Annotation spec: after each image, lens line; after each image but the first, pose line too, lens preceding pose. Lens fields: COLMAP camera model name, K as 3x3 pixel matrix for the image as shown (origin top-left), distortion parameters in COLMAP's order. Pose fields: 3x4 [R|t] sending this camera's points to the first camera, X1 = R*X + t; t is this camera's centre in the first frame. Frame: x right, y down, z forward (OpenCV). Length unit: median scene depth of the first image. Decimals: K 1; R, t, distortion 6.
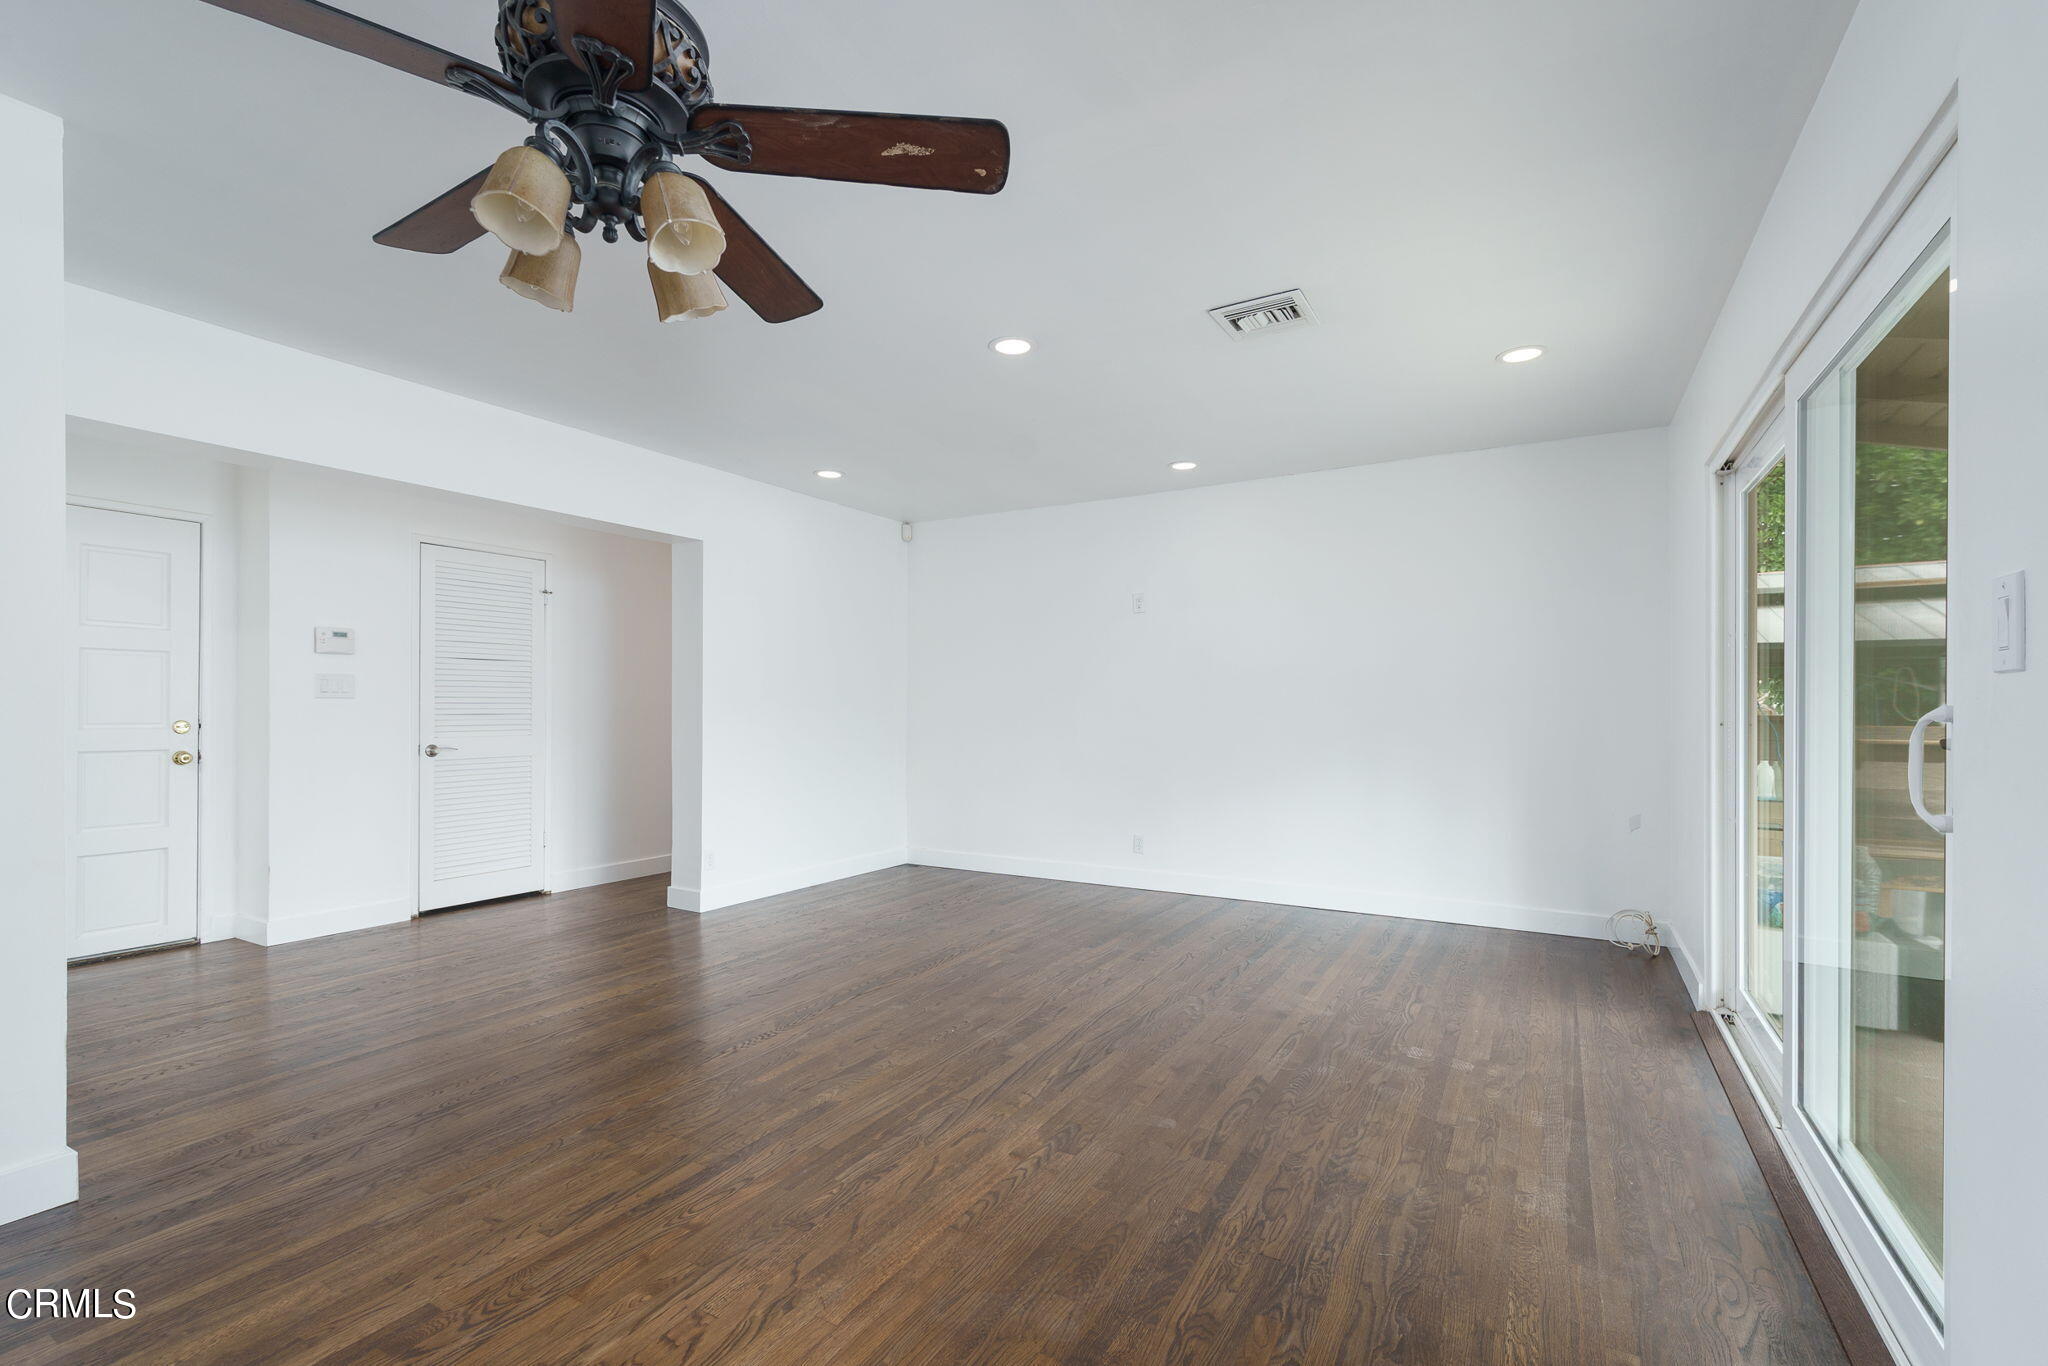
lens RADIAL K [[892.9, 0, 1017.3], [0, 892.9, 712.2], [0, 0, 1]] dist [0.003200, 0.000396]
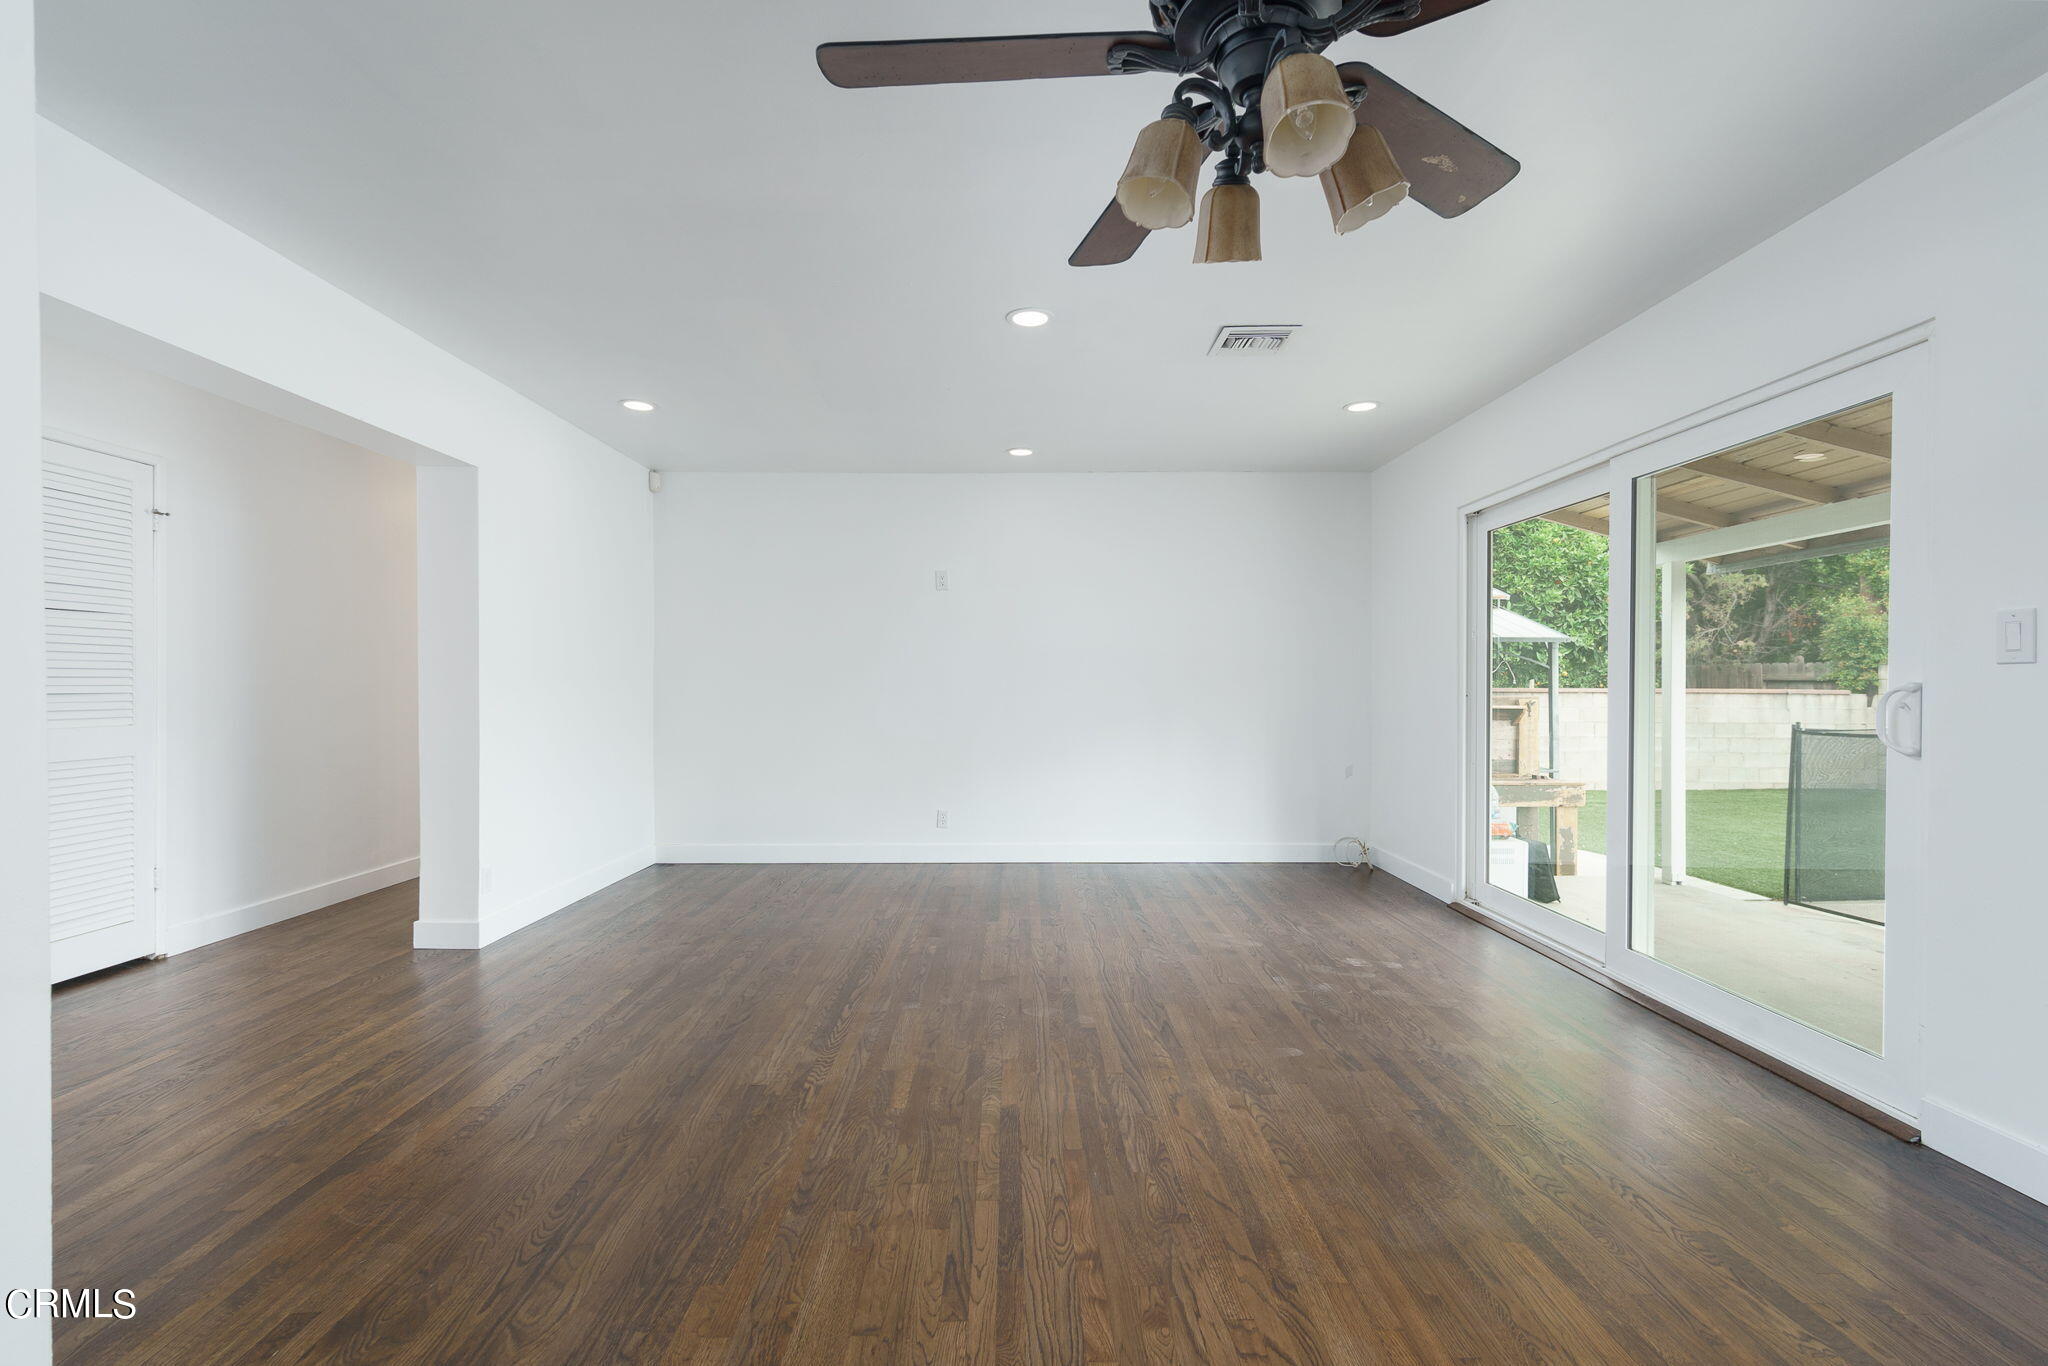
lens RADIAL K [[889.9, 0, 1016.8], [0, 889.9, 692.6], [0, 0, 1]] dist [0.003971, 0.000528]
pose [[0.864316, -0.005156, 0.502923, -0.487481], [0.002611, 0.999980, 0.005765, -0.000997], [-0.502942, -0.003670, 0.864312, 0.142650]]
